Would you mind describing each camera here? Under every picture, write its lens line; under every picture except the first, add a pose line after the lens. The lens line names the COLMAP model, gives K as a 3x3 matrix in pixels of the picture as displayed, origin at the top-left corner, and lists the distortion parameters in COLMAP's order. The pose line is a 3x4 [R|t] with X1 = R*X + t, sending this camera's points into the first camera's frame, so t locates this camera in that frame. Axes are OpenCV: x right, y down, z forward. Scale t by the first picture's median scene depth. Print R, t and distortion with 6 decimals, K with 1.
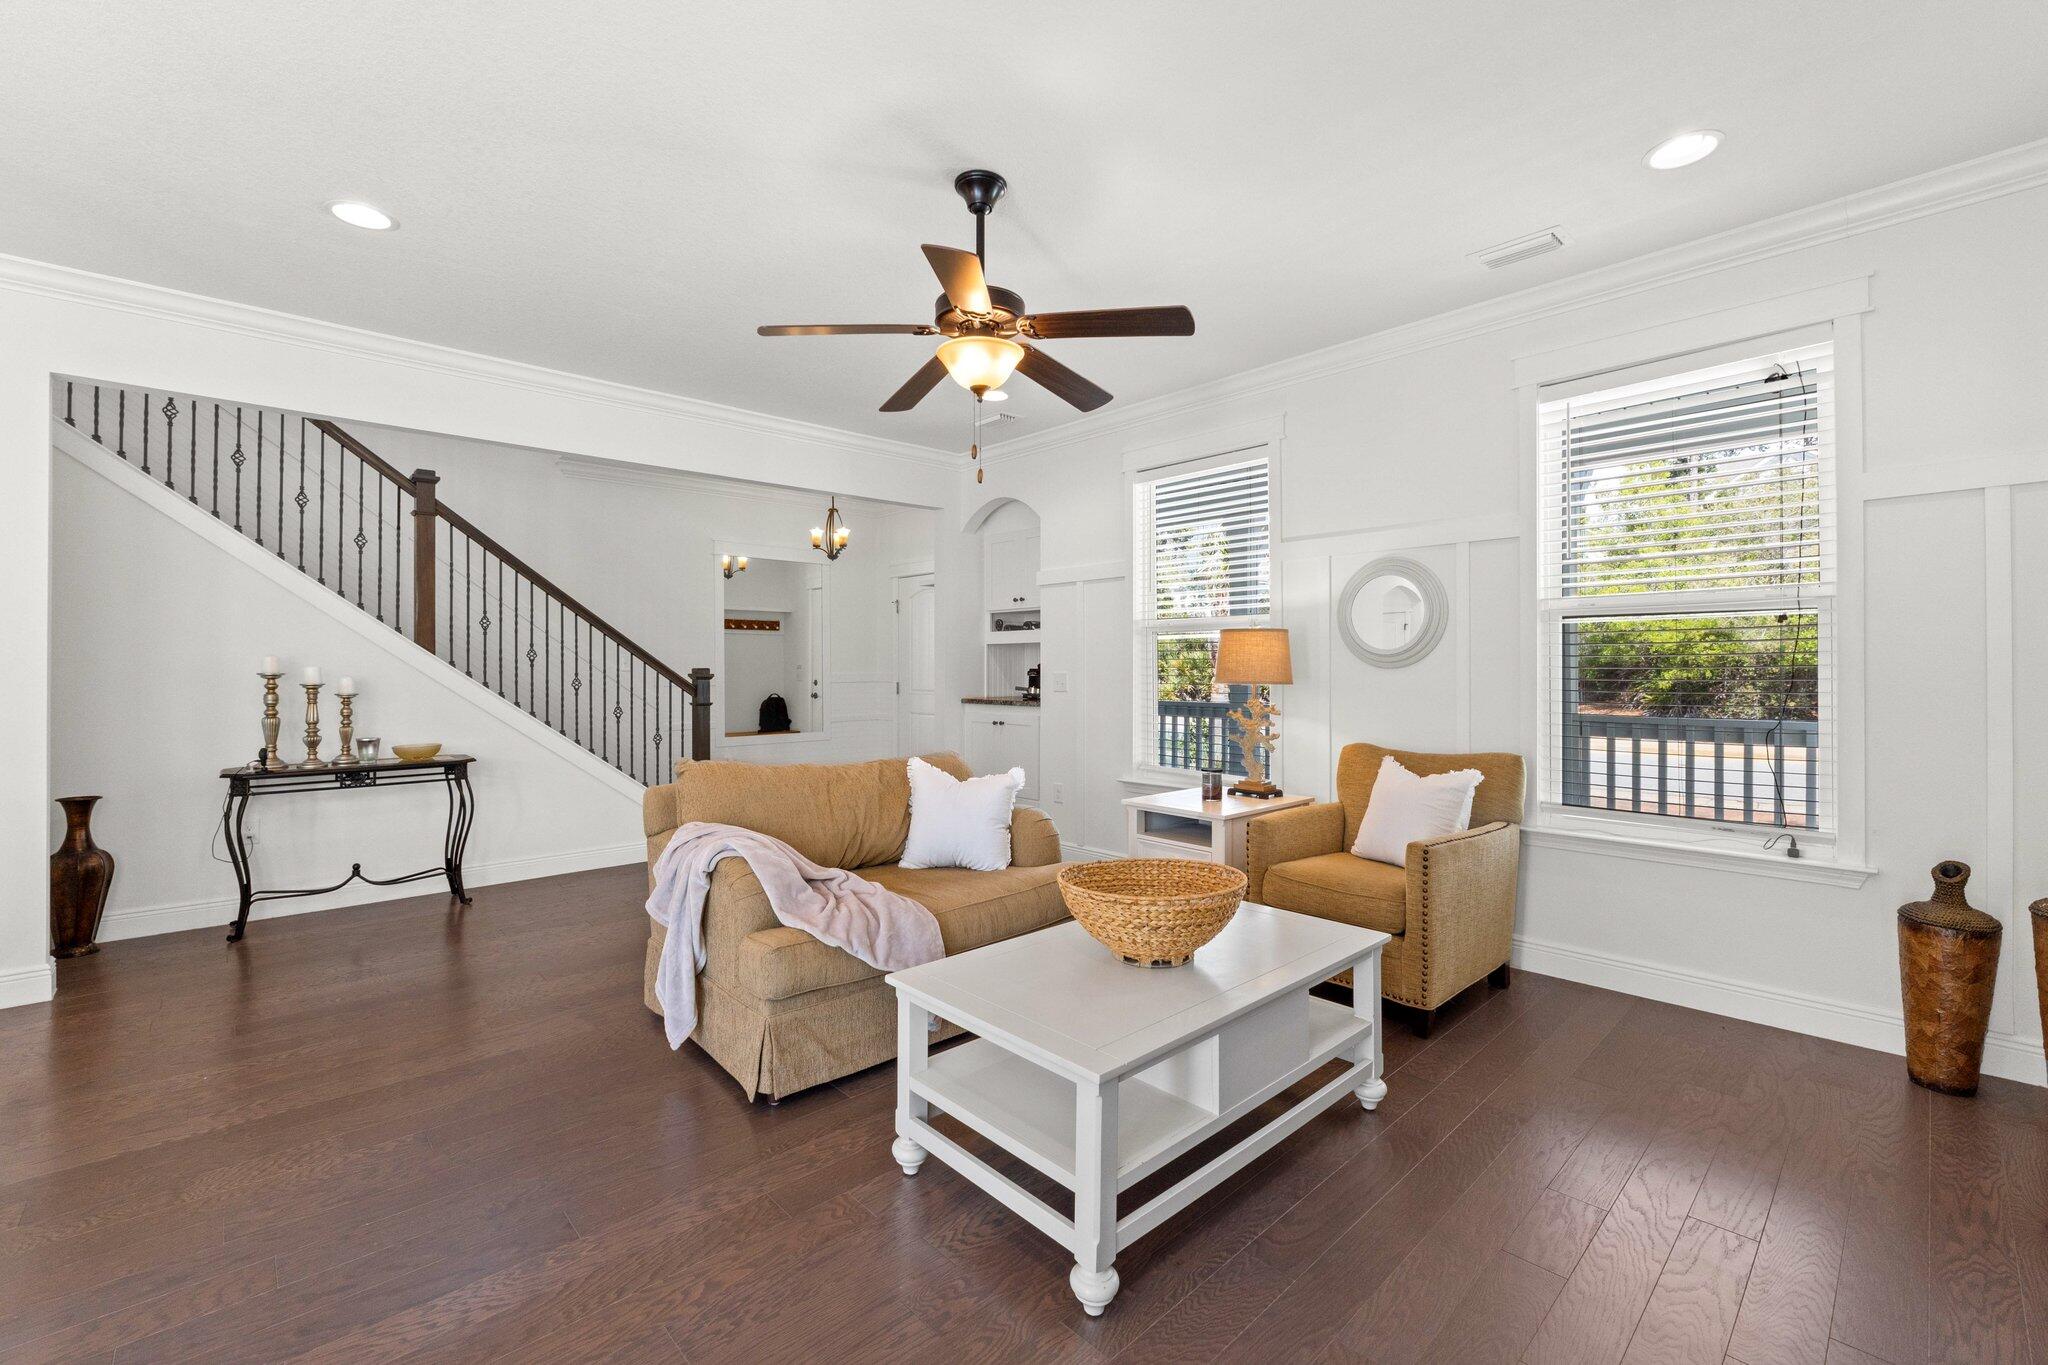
lens RADIAL K [[860.5, 0, 1018.7], [0, 860.5, 661.9], [0, 0, 1]] dist [-0.002657, -0.000297]
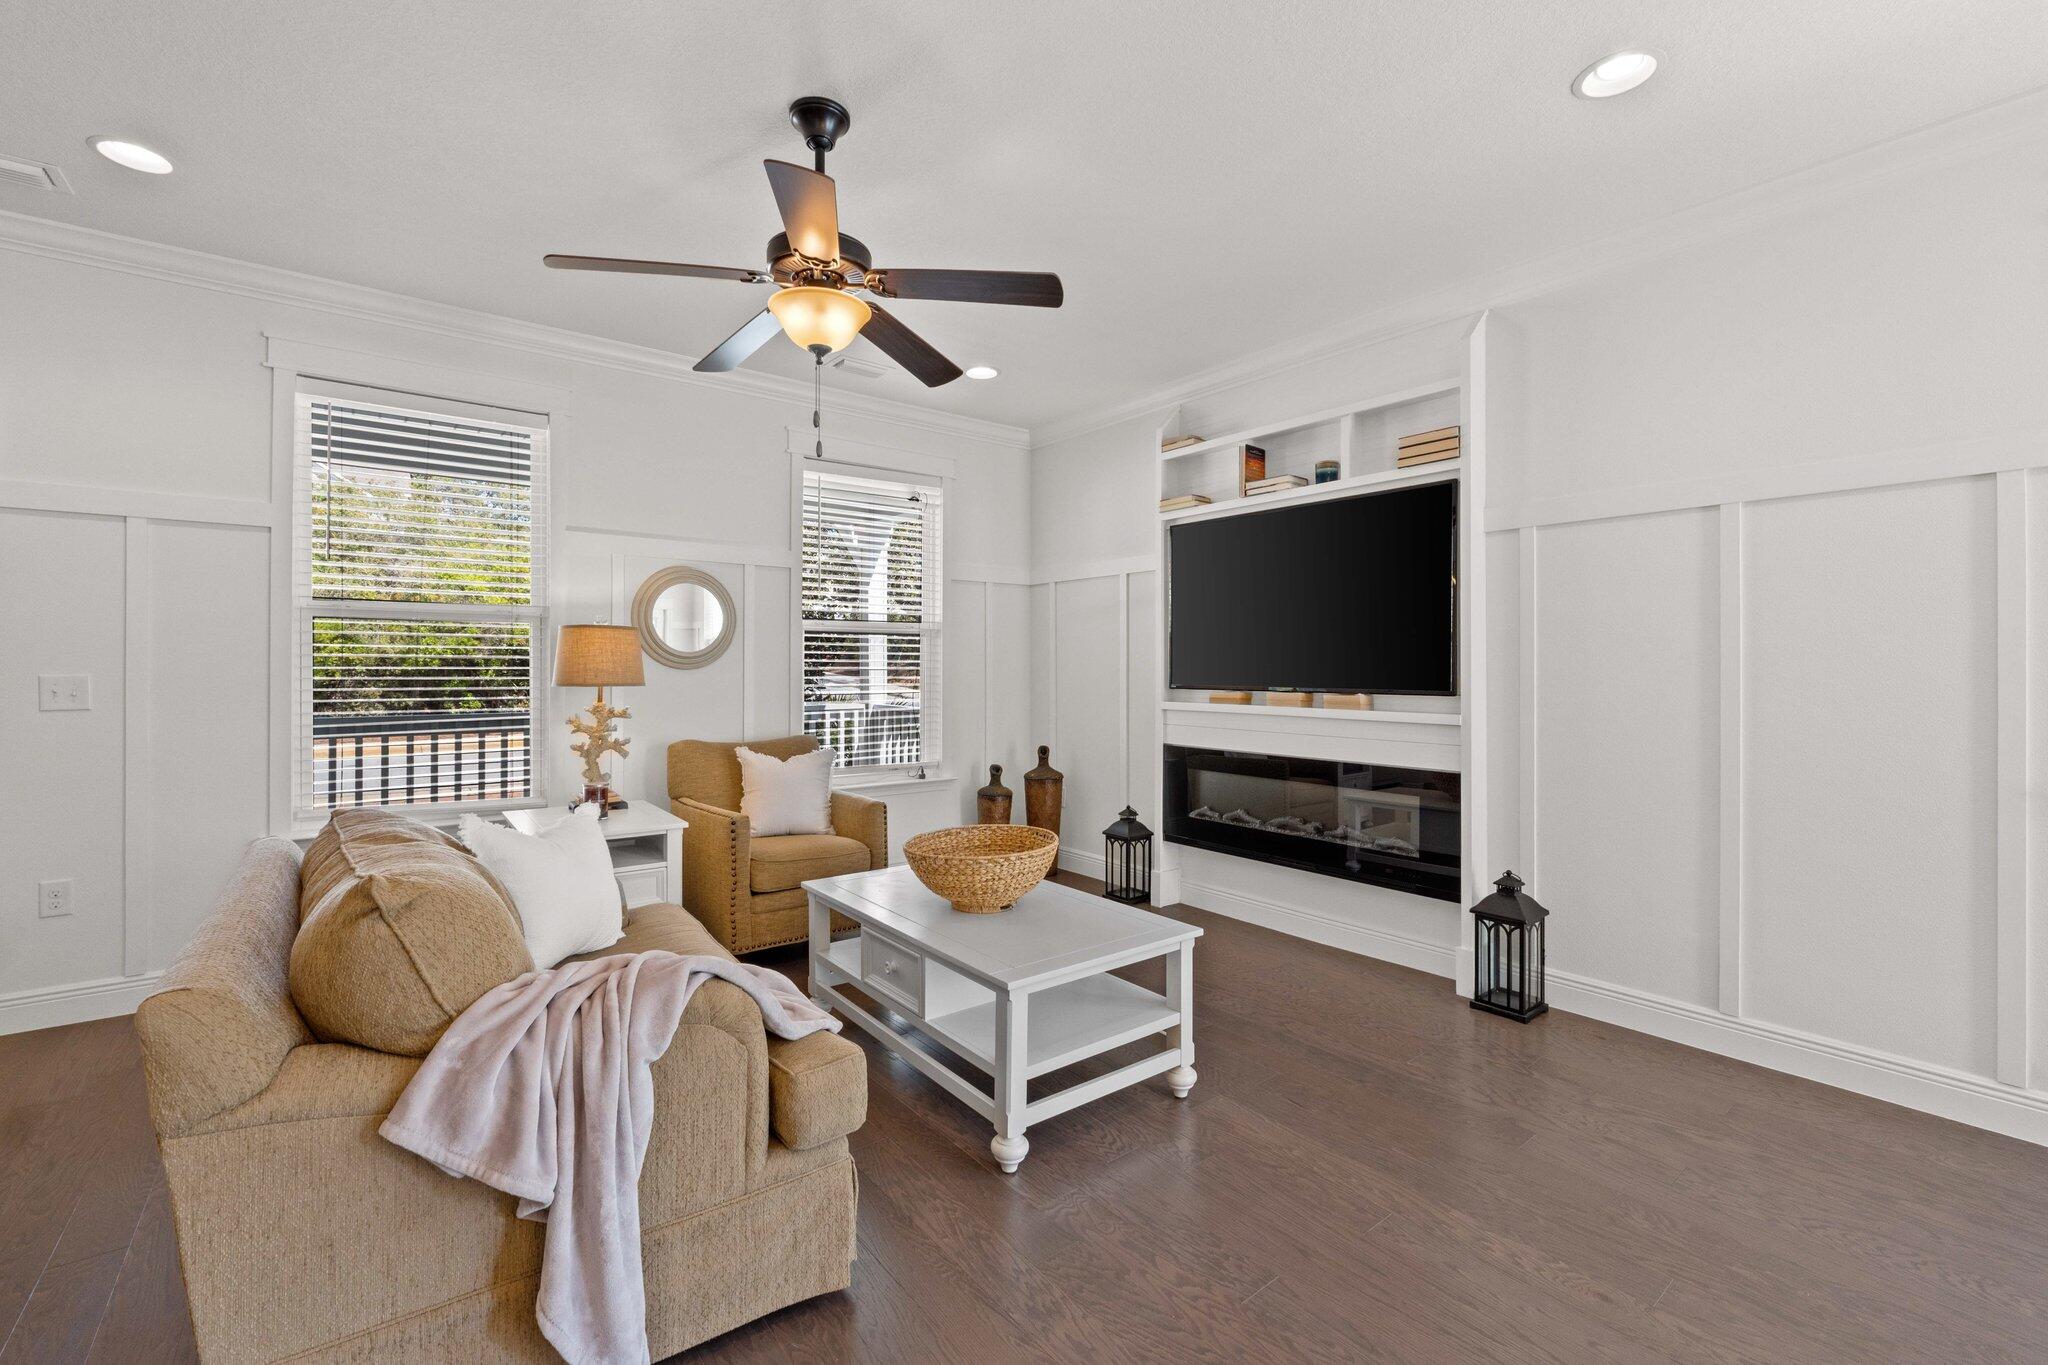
lens RADIAL K [[856.4, 0, 1024.6], [0, 856.4, 669.9], [0, 0, 1]] dist [-0.001423, -0.000135]
pose [[0.081434, -0.000531, 0.996679, -0.693189], [-0.010548, 0.999943, 0.001394, 0.002781], [-0.996623, -0.010626, 0.081424, 0.559176]]
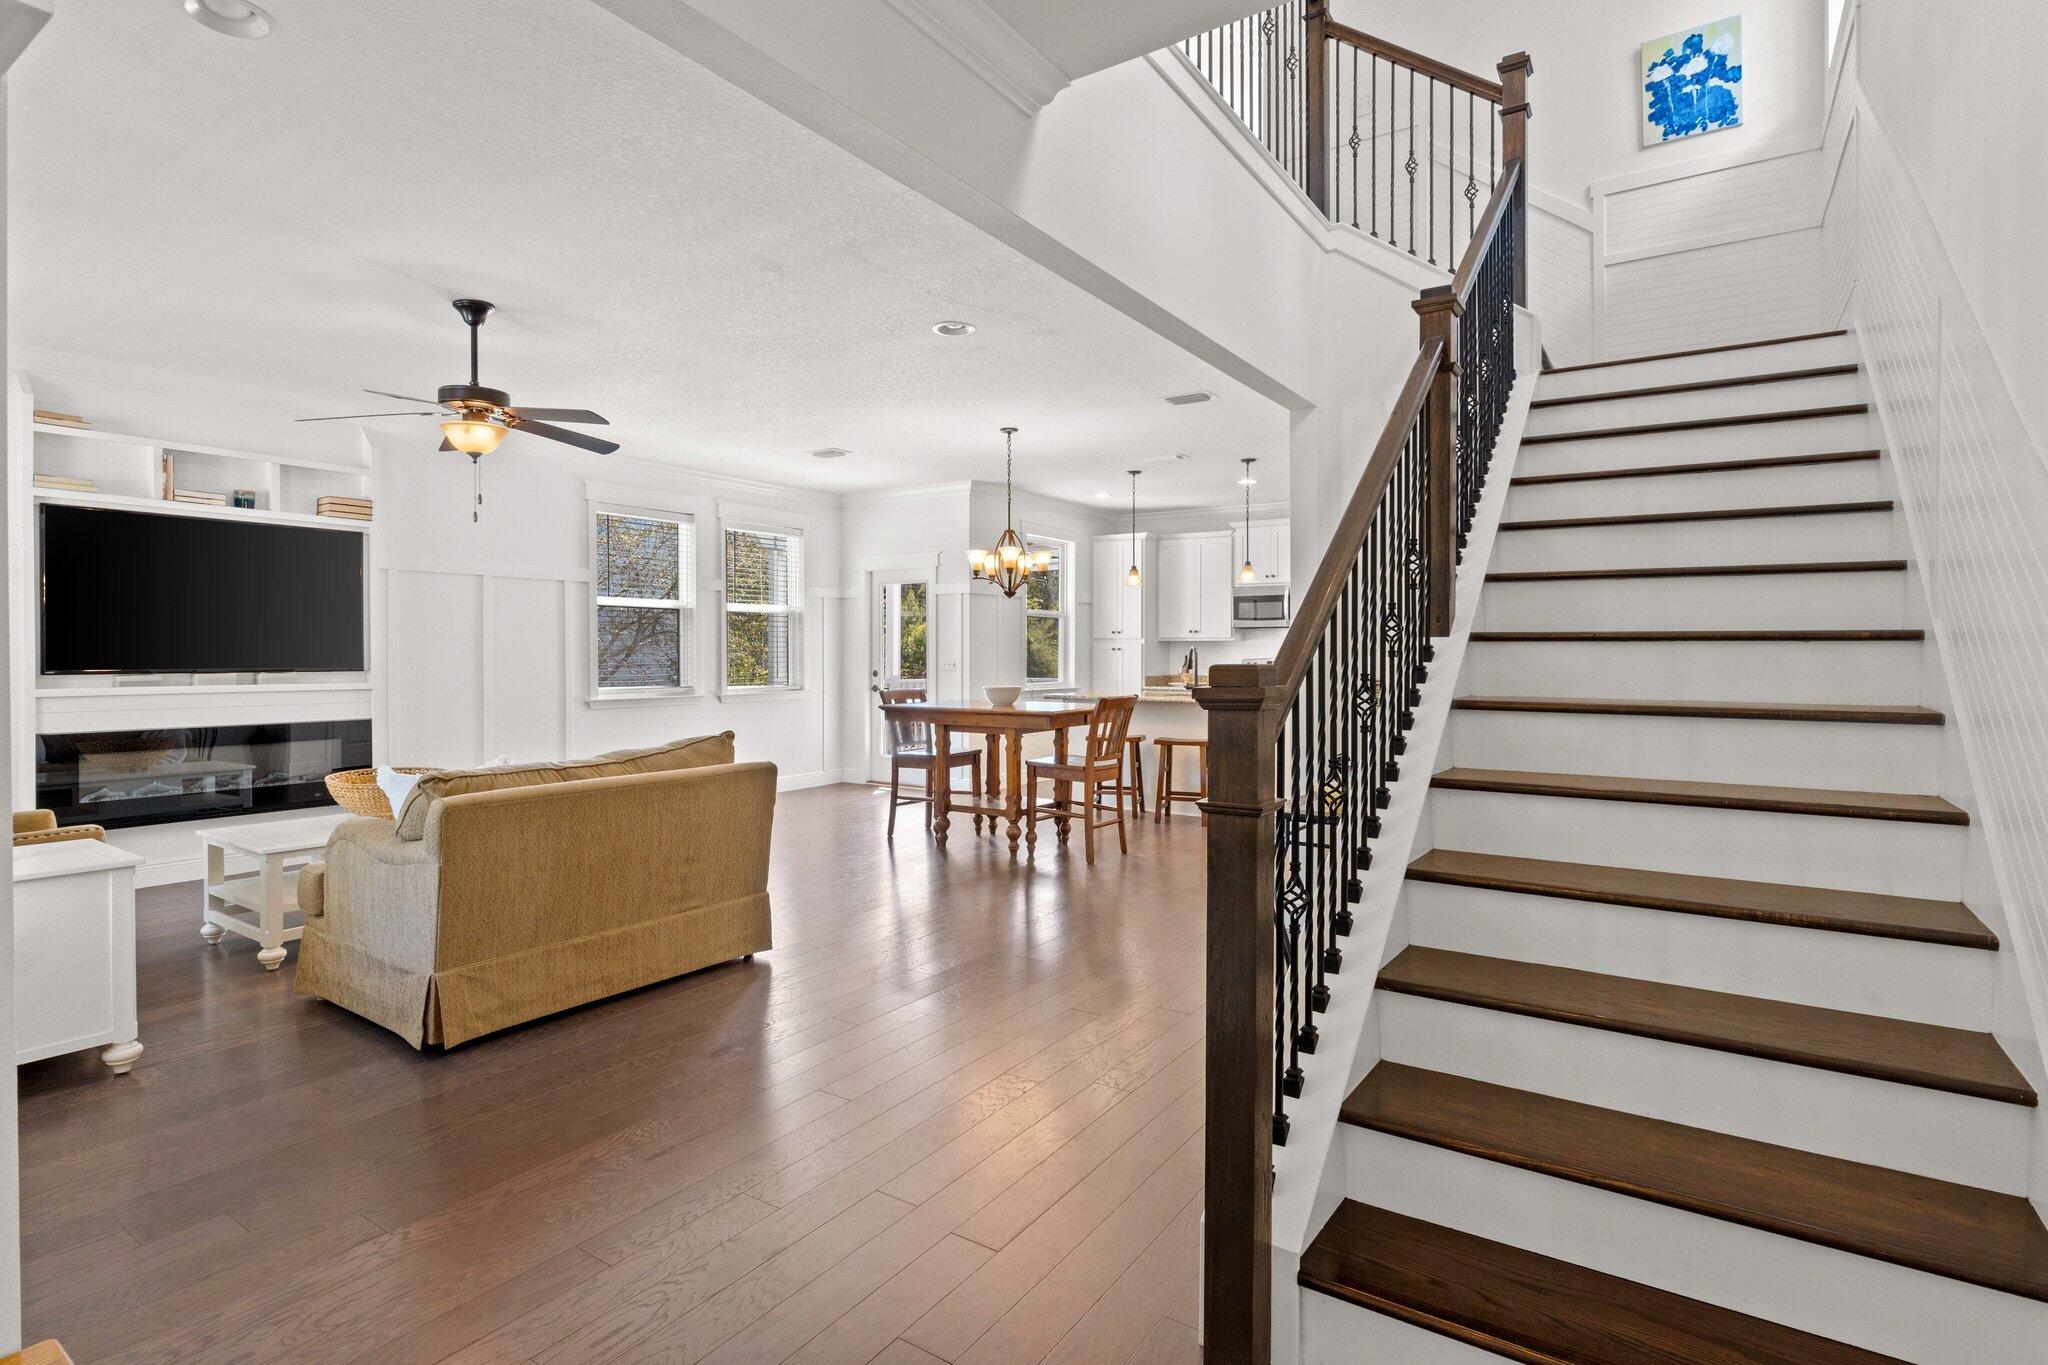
lens RADIAL K [[1027.7, 0, 1022.5], [0, 1027.7, 650.5], [0, 0, 1]] dist [-0.000139, -0.000262]
pose [[-0.970269, 0.002002, -0.242022, -0.389972], [0.004525, 0.999941, -0.009871, 0.015642], [0.241988, -0.010673, -0.970221, 2.189261]]
